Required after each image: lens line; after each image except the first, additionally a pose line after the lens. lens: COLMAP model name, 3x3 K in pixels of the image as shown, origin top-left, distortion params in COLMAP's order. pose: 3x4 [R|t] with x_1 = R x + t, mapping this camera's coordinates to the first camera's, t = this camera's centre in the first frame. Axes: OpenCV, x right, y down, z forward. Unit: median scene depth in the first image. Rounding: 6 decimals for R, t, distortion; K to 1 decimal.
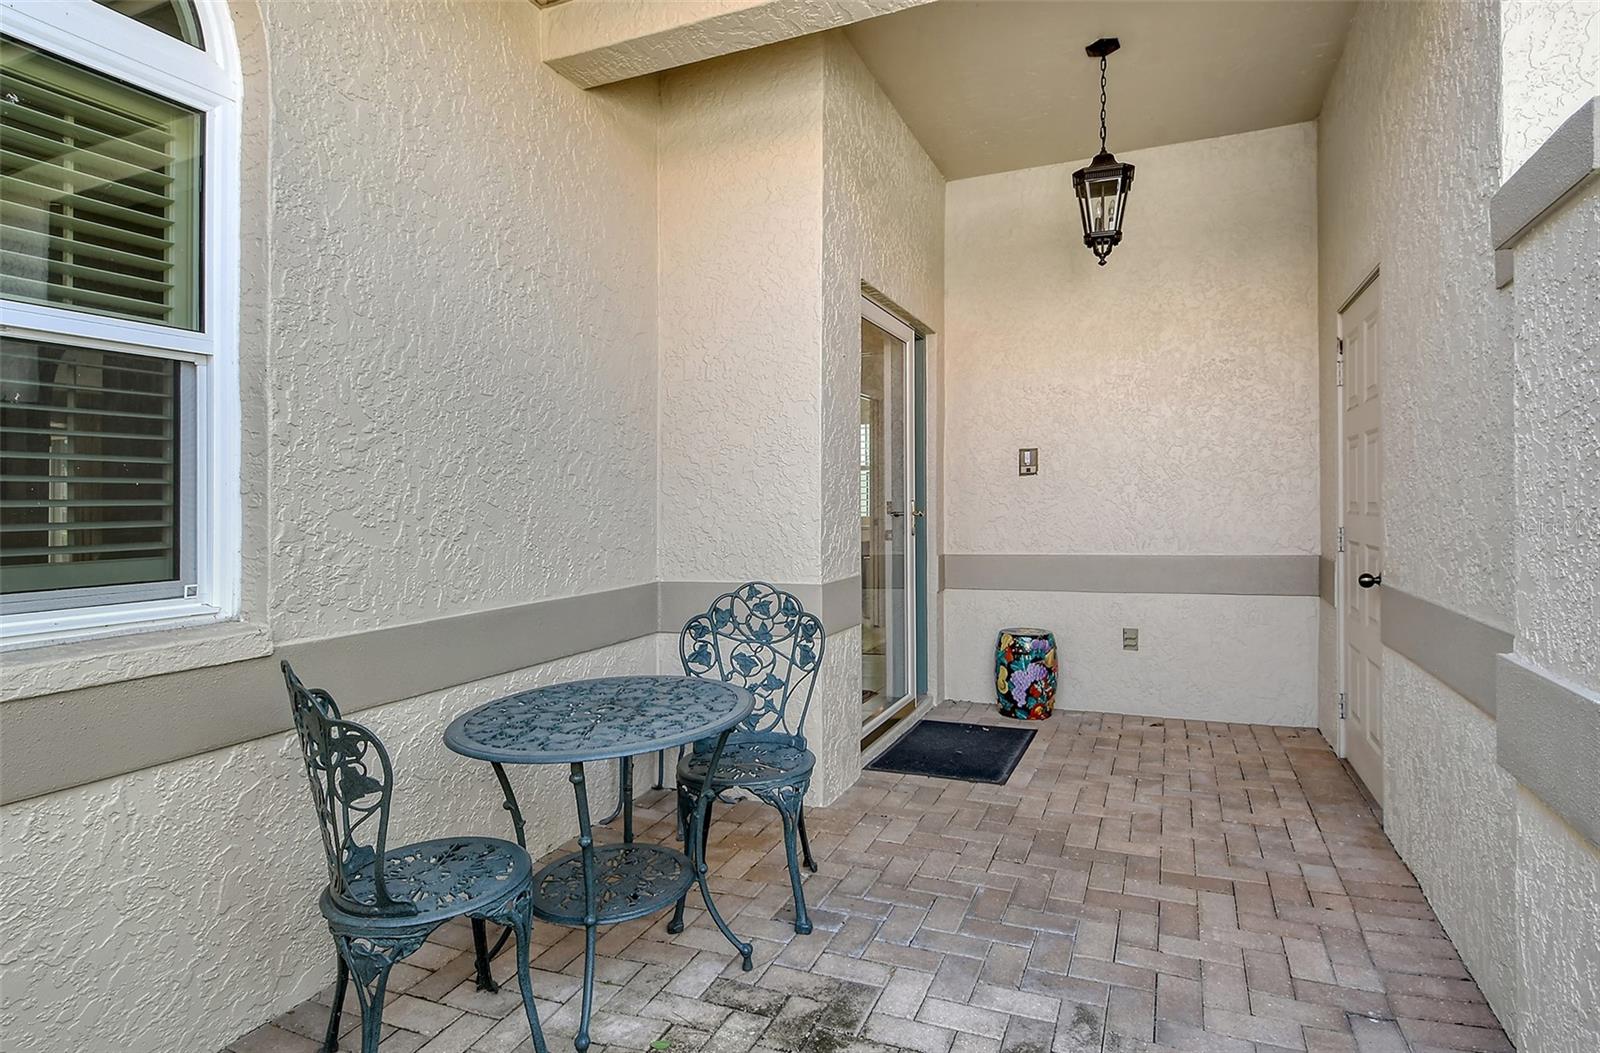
lens RADIAL K [[846.0, 0, 799.4], [0, 846.0, 507.8], [0, 0, 1]] dist [0.043668, -0.025879]
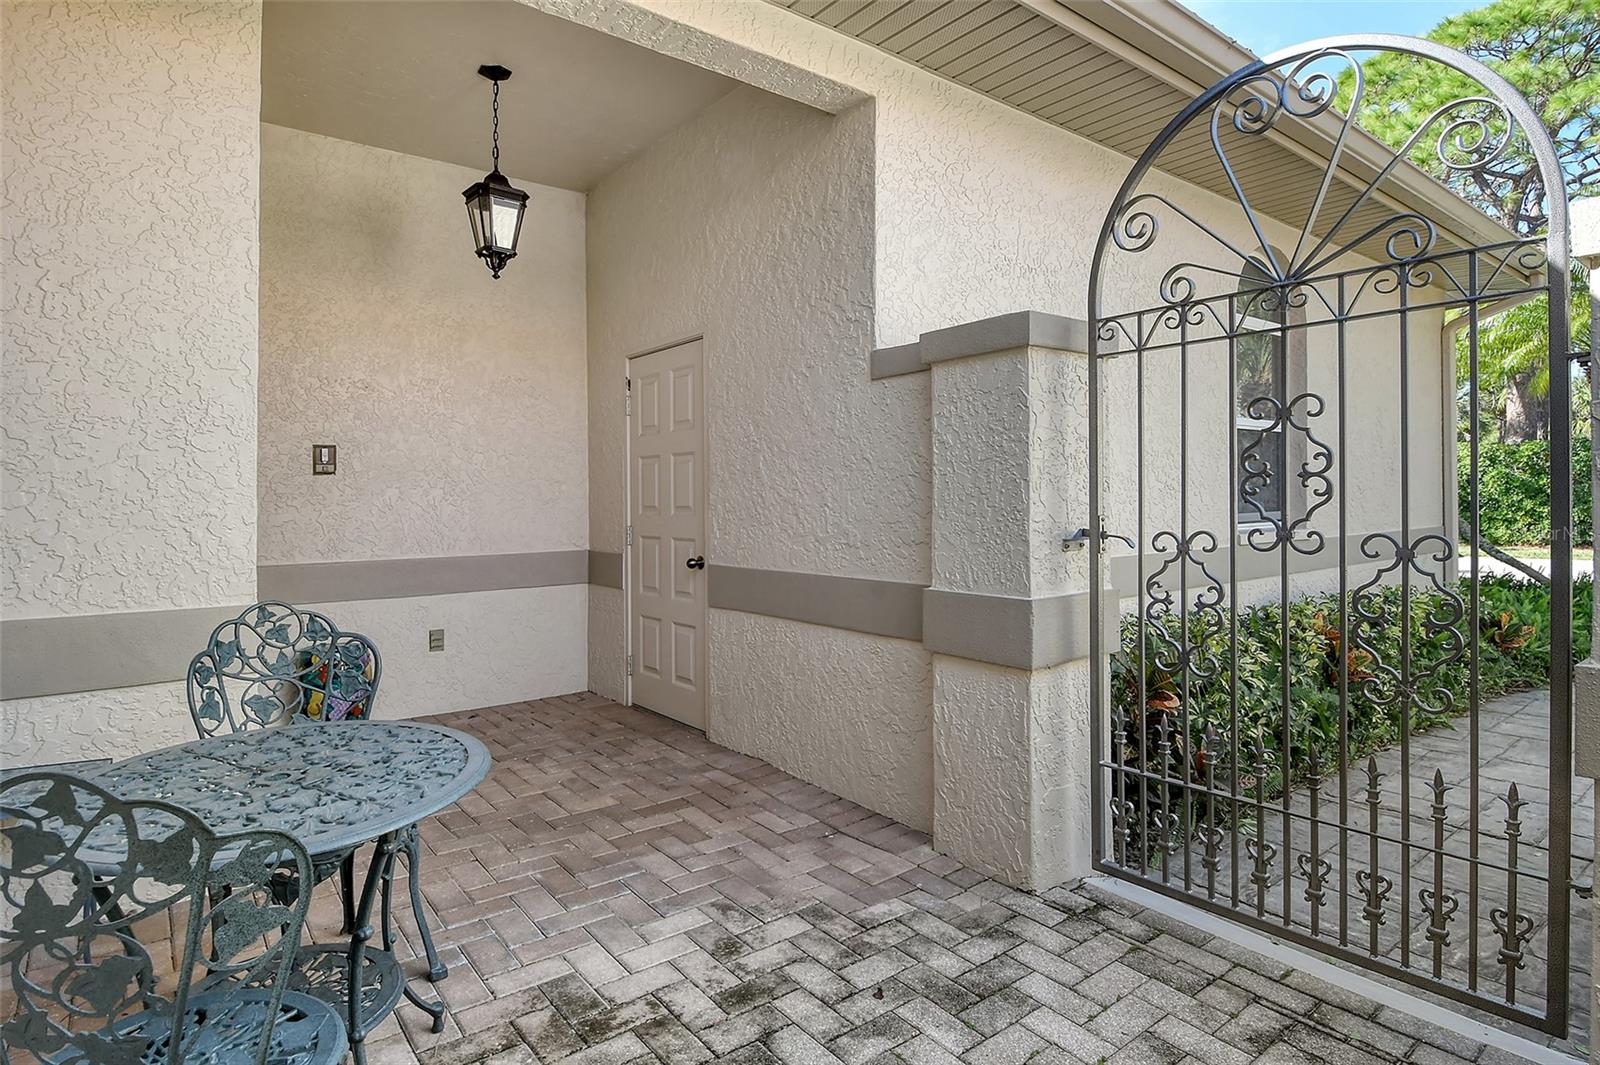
lens RADIAL K [[861.6, 0, 804.4], [0, 861.6, 514.6], [0, 0, 1]] dist [0.058879, -0.052776]
pose [[0.509370, -0.001165, 0.860547, -0.409292], [0.001205, 0.999999, 0.000640, 0.006376], [-0.860547, 0.000711, 0.509371, 0.138730]]
